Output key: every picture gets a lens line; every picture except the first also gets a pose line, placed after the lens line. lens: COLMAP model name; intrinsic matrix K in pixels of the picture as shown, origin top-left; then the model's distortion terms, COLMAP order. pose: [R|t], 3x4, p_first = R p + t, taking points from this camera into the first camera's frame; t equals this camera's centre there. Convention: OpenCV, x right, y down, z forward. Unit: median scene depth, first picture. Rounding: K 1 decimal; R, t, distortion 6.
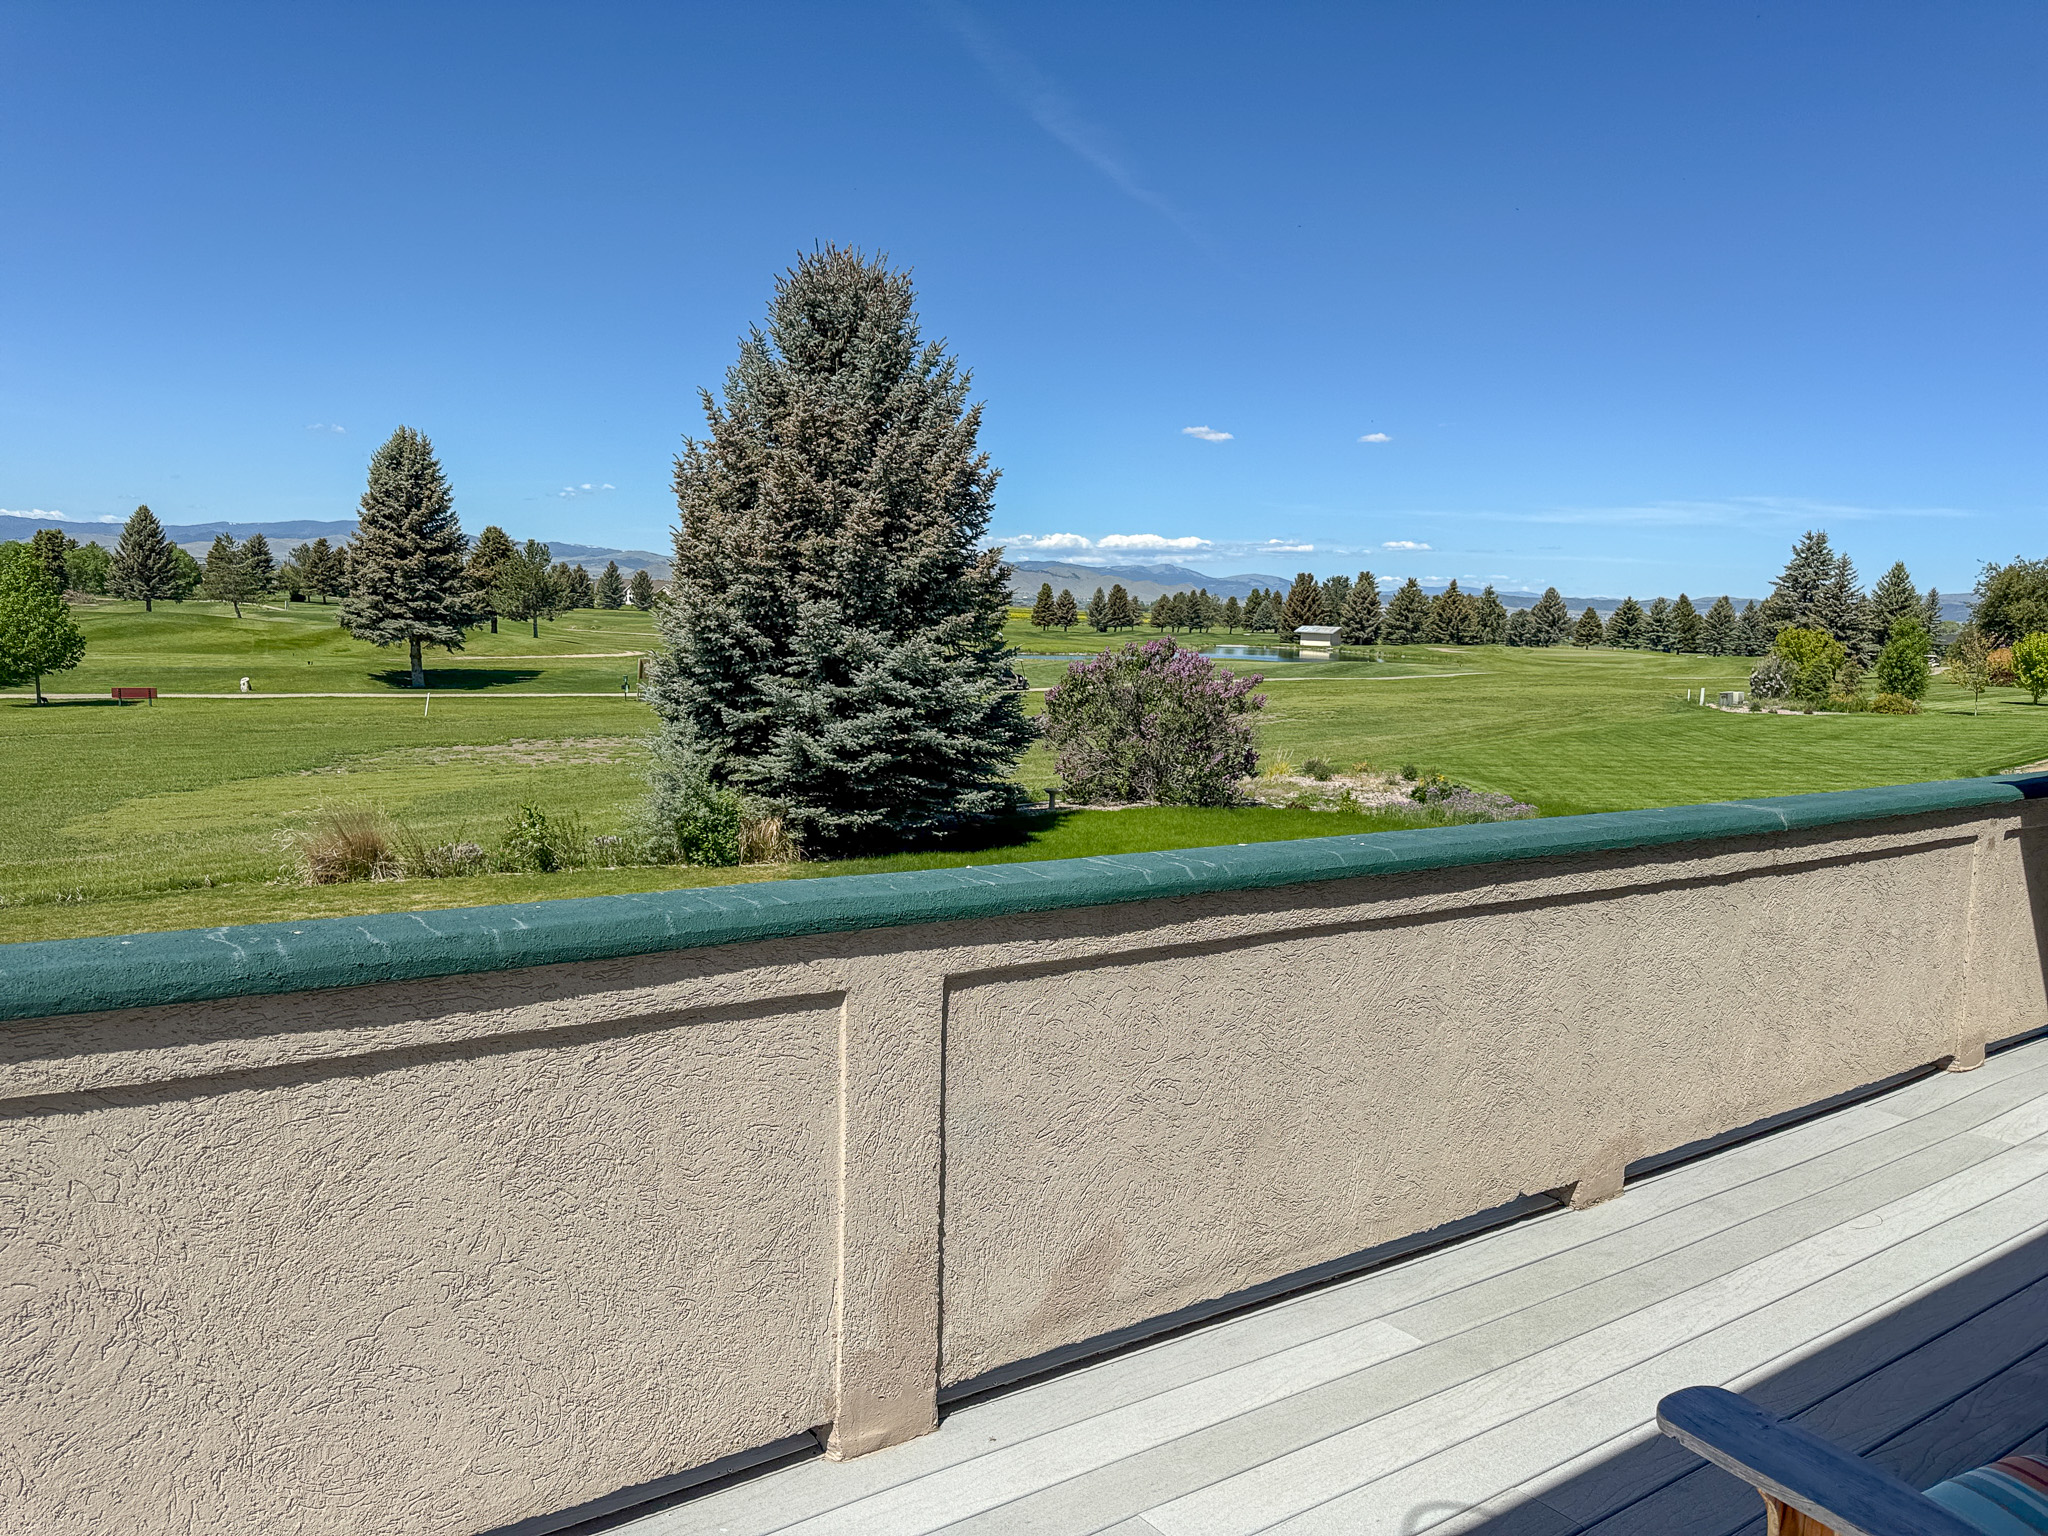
lens RADIAL K [[1447.3, 0, 1075.3], [0, 1447.3, 766.2], [0, 0, 1]] dist [0.004935, -0.023140]
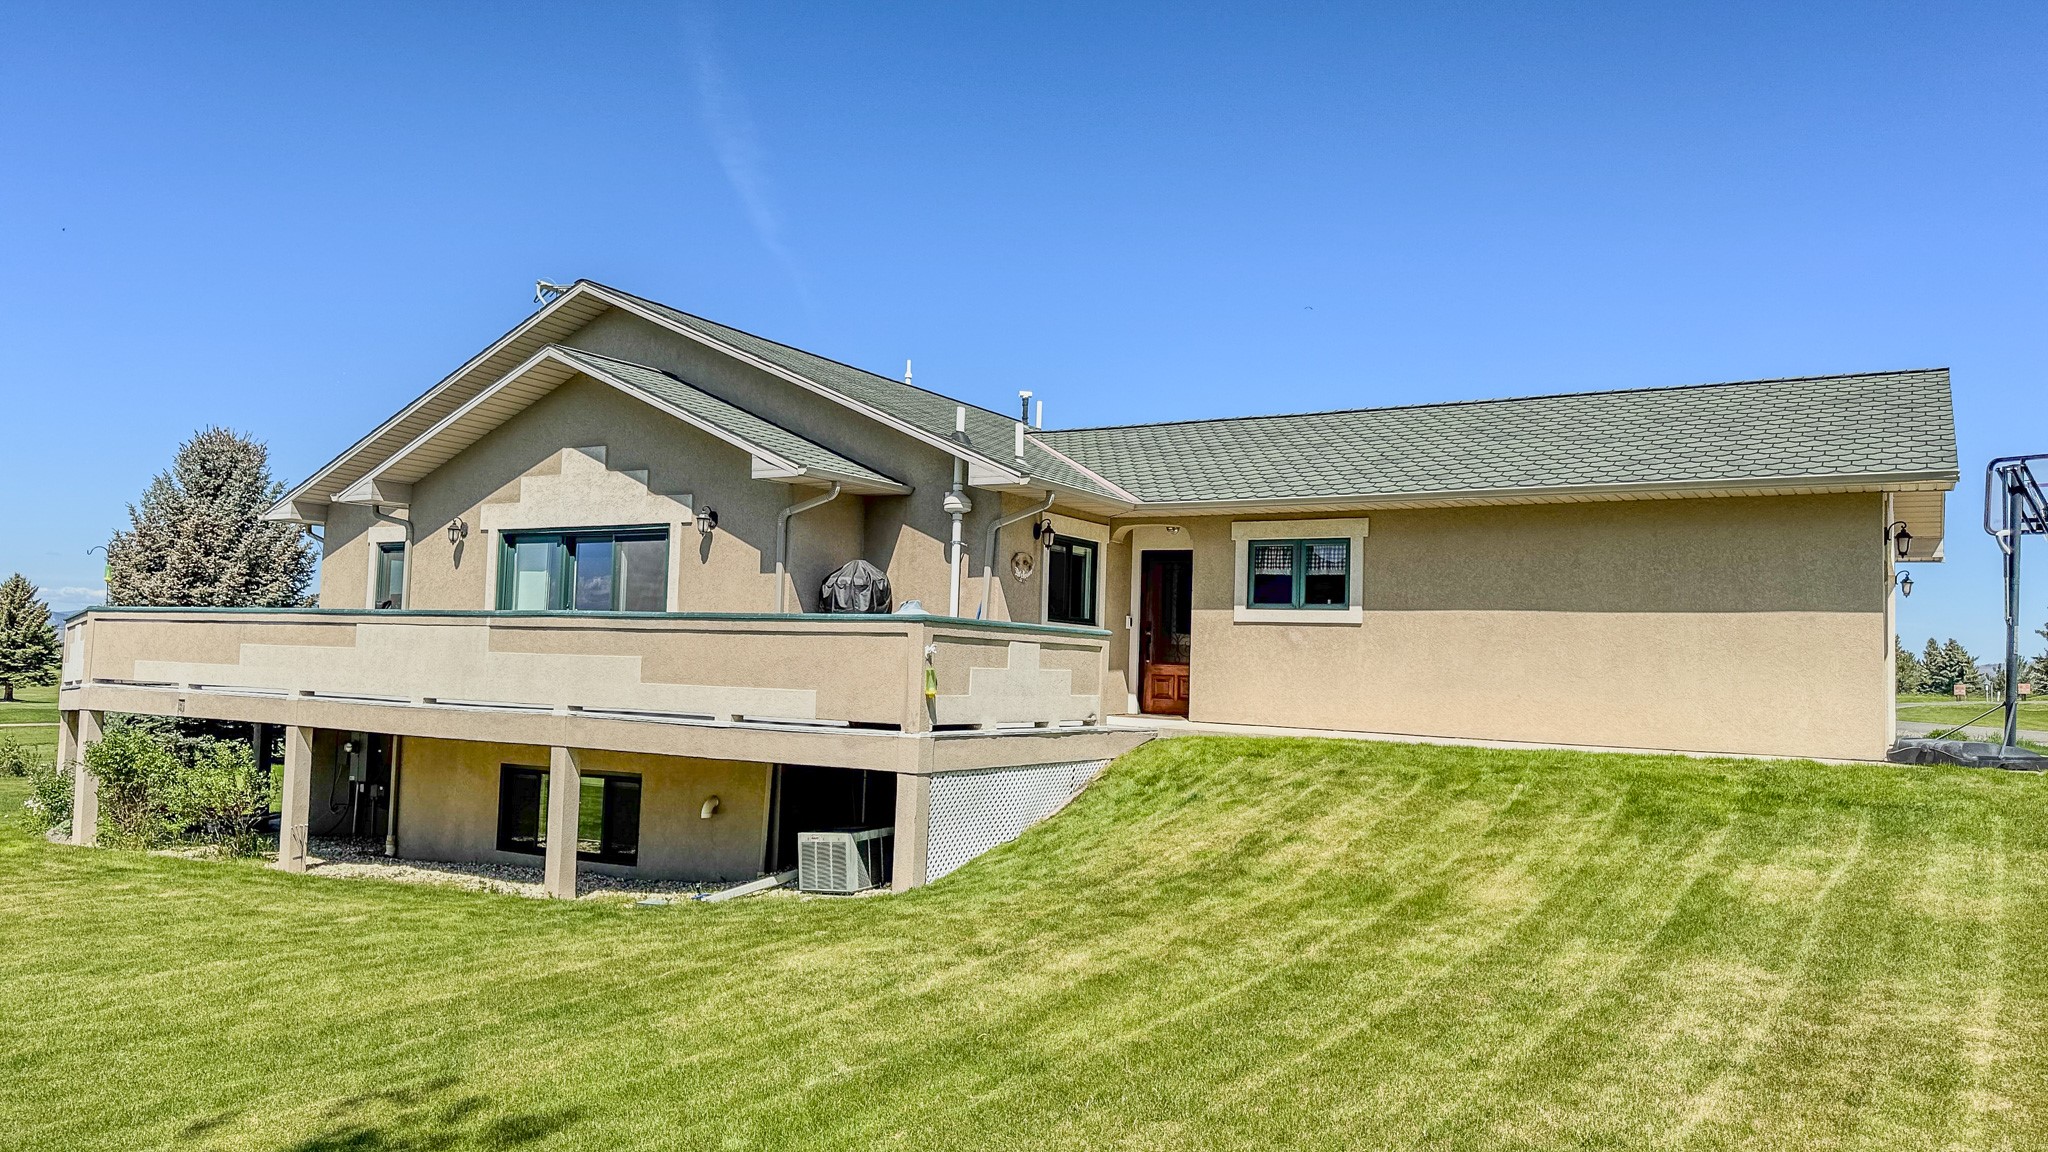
lens RADIAL K [[1427.7, 0, 1032.5], [0, 1427.7, 571.4], [0, 0, 1]] dist [0.061323, -0.069261]
pose [[0.926700, 0.009575, 0.375680, 0.033938], [0.053692, 0.986046, -0.157574, 0.053386], [-0.371946, 0.166195, 0.913255, -0.341415]]
